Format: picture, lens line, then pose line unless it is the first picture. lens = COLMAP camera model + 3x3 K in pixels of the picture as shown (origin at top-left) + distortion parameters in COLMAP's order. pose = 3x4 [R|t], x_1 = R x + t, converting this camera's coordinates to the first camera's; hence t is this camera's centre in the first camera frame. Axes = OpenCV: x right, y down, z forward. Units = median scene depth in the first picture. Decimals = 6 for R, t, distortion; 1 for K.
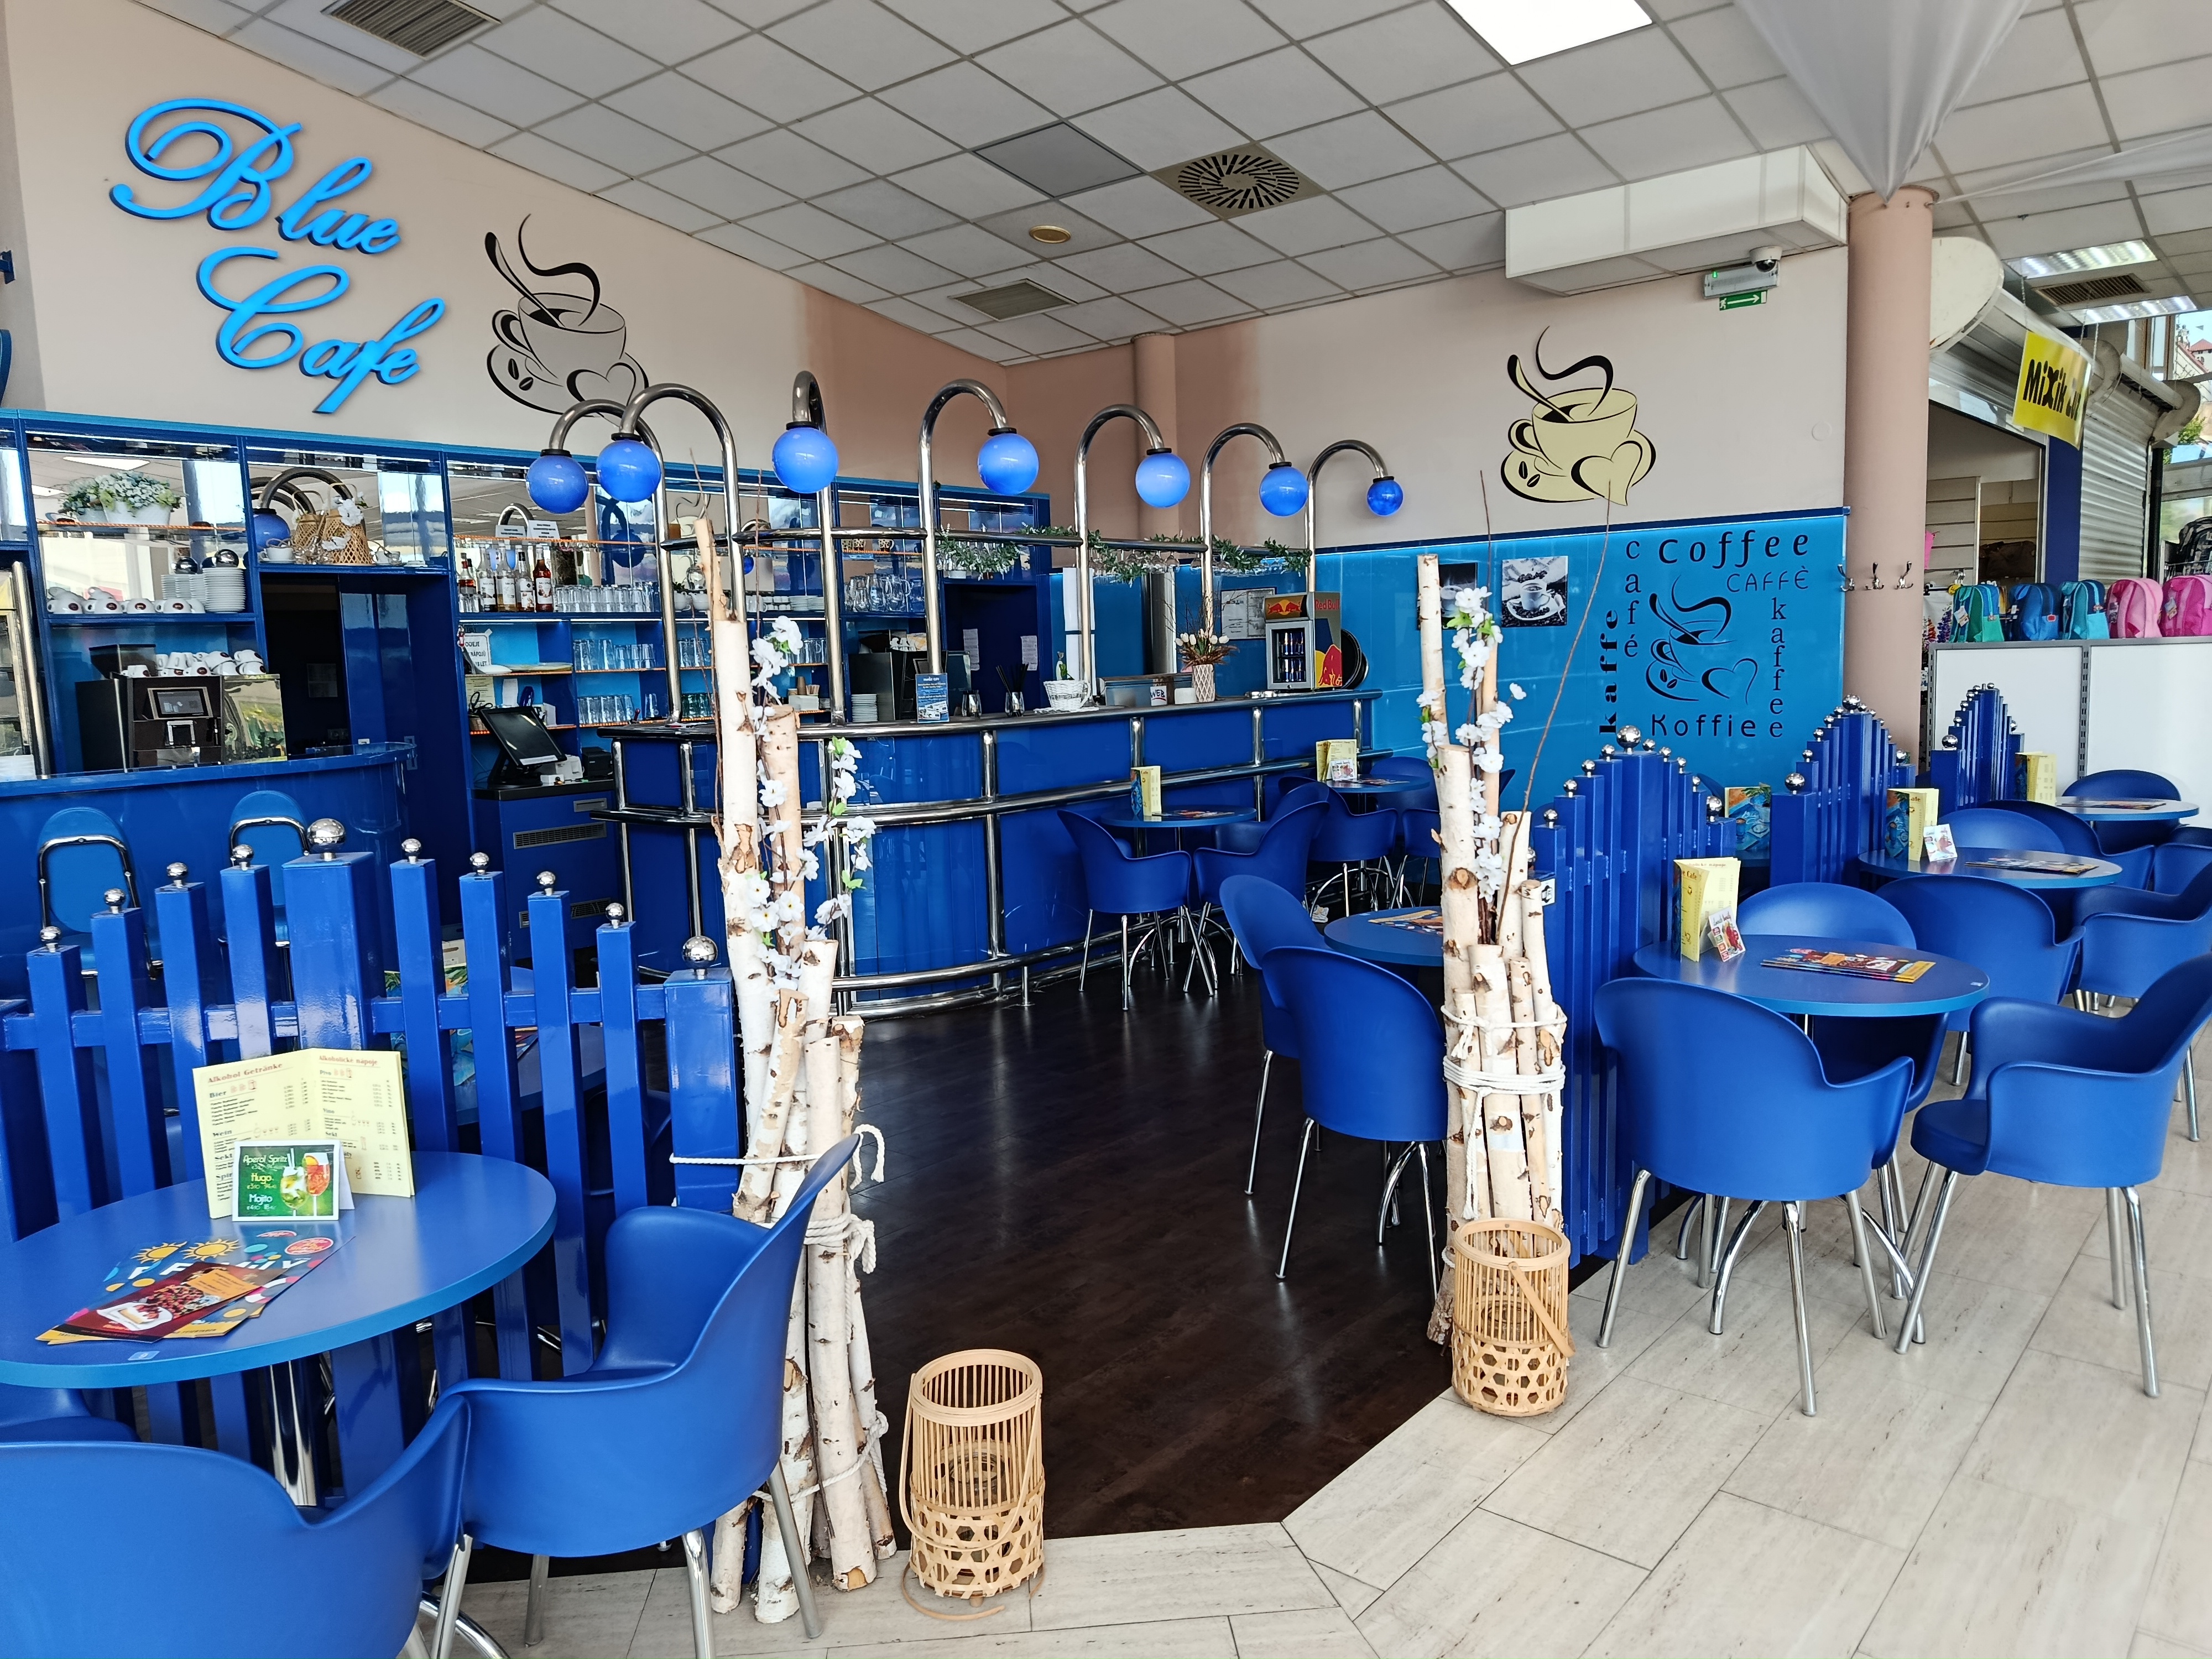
lens RADIAL K [[1601.9, 0, 1106.0], [0, 1601.9, 829.5], [0, 0, 1]] dist [0.006013, 0.001212]
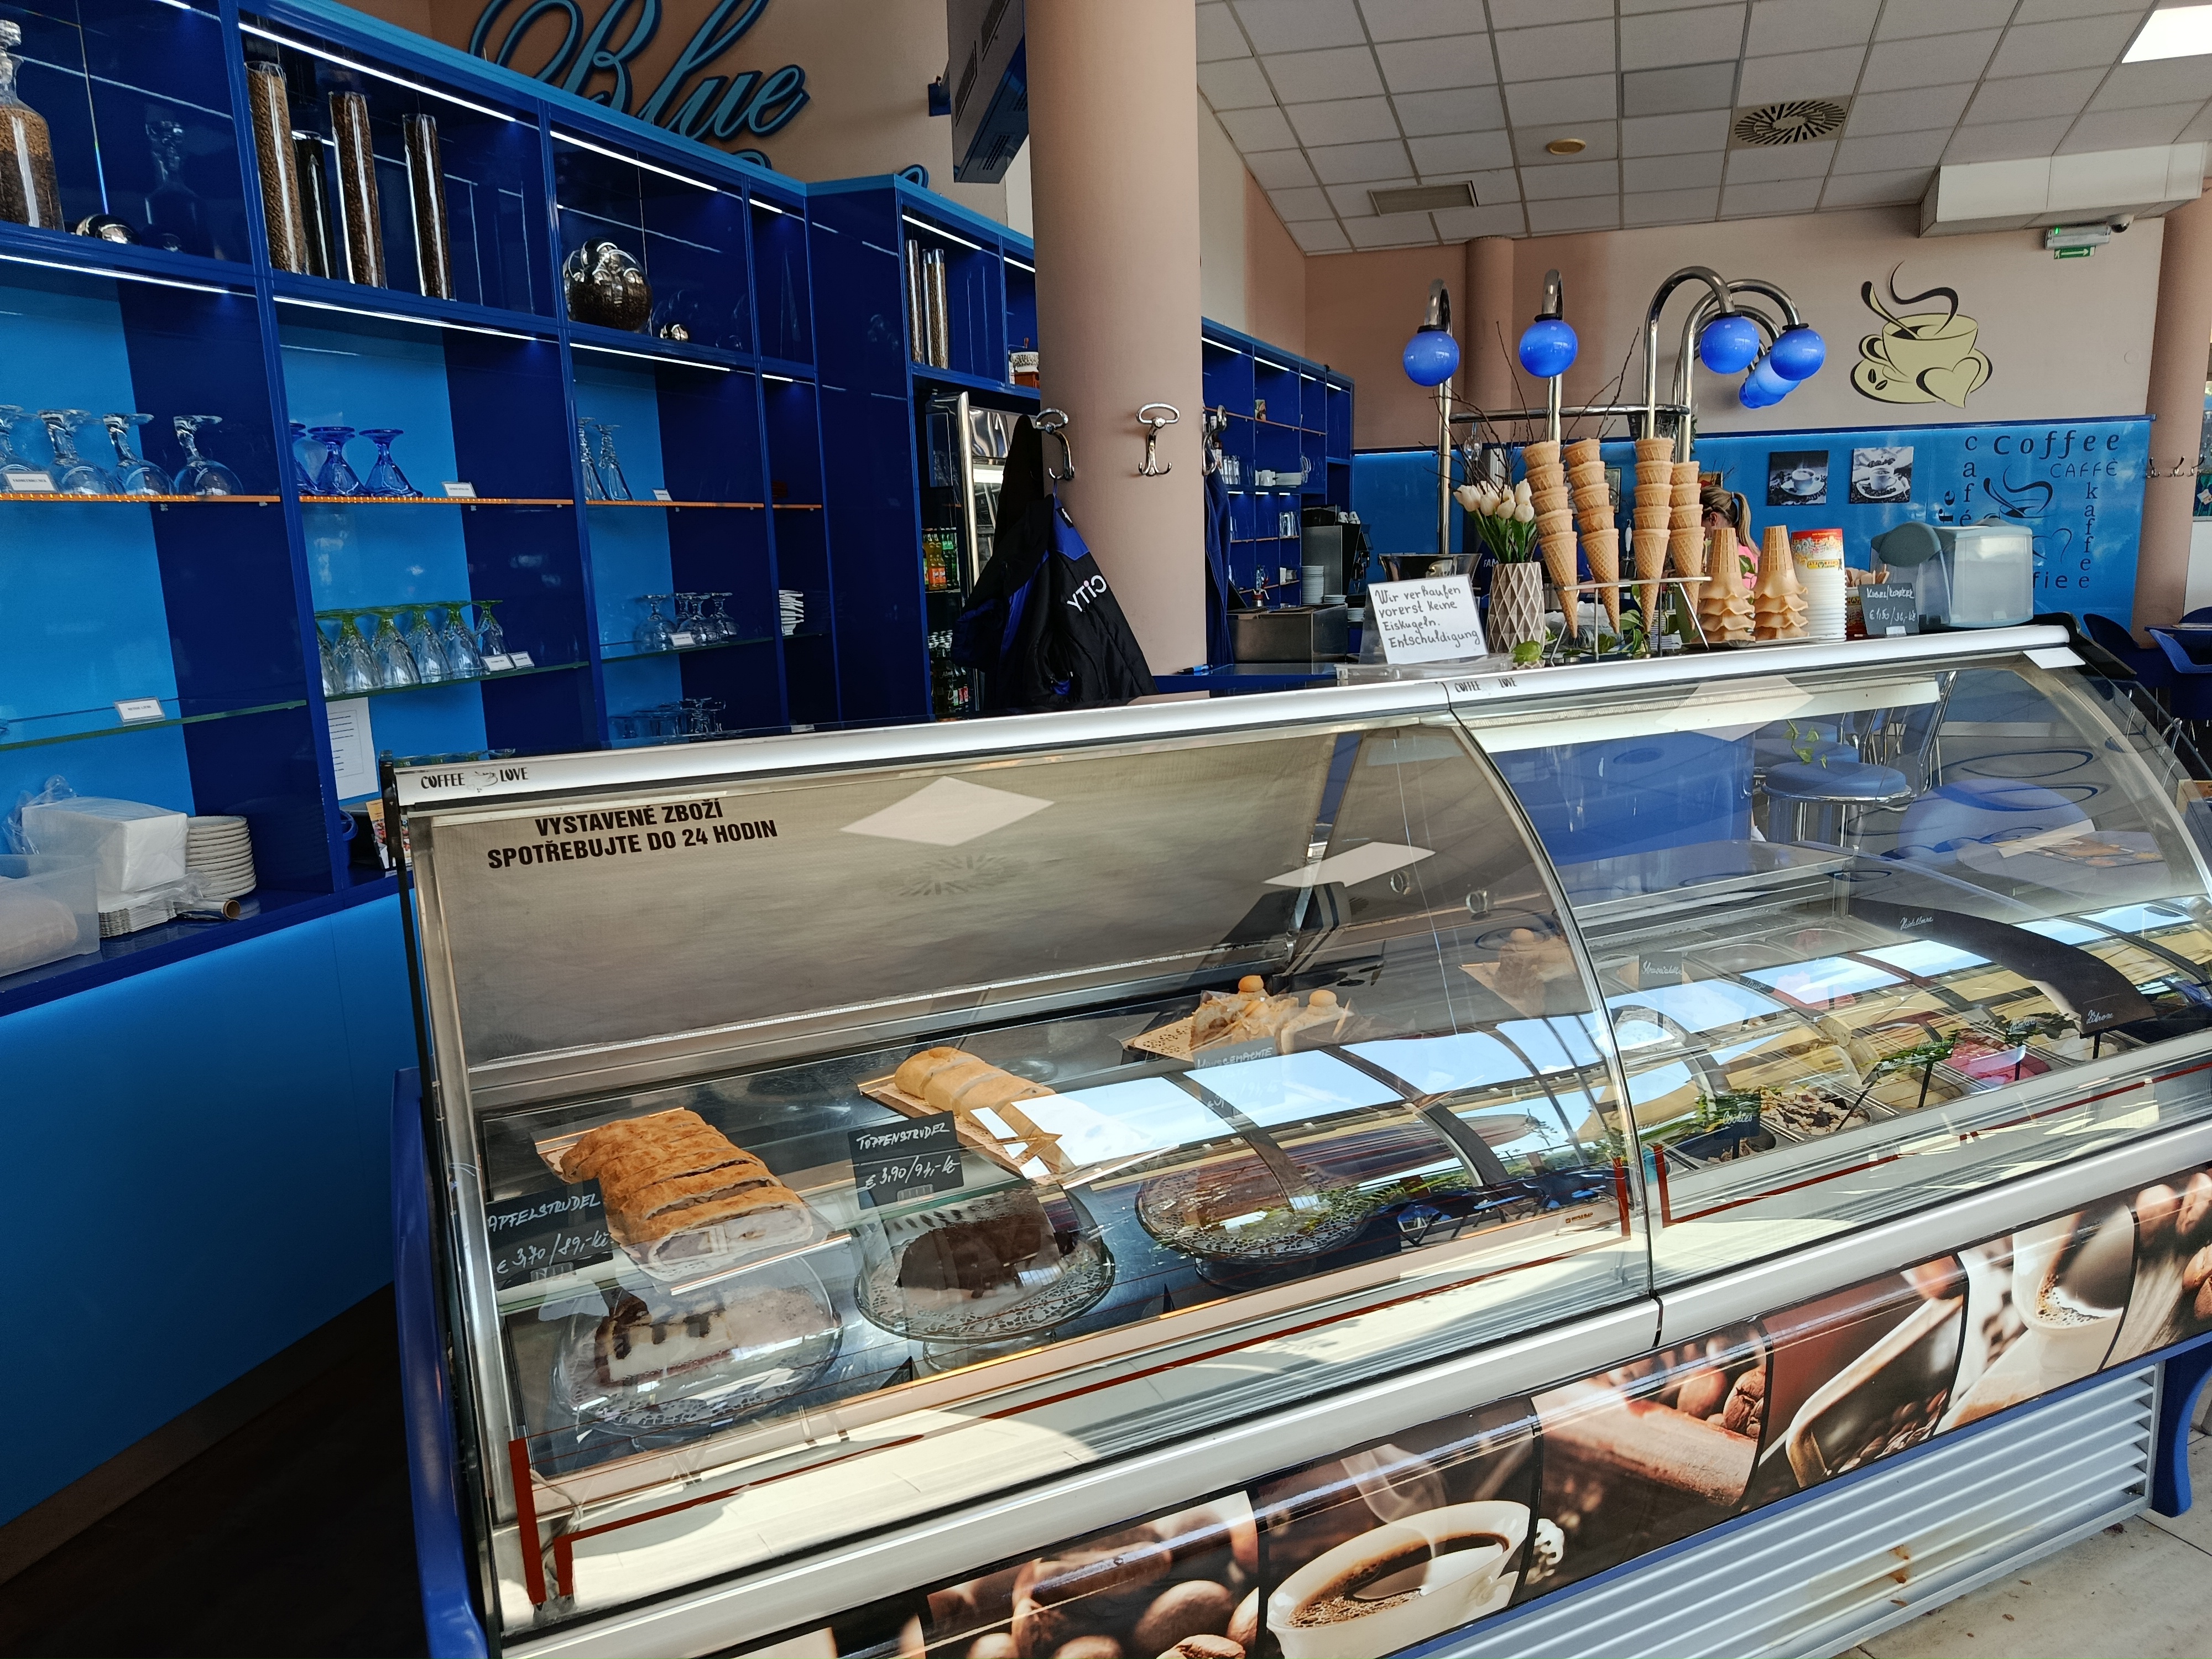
lens RADIAL K [[1601.9, 0, 1106.0], [0, 1601.9, 829.5], [0, 0, 1]] dist [0.006013, 0.001212]
pose [[0.931628, -0.061711, 0.358135, -0.777877], [0.036173, 0.996330, 0.077581, 0.009393], [-0.361608, -0.059322, 0.930441, 0.031229]]
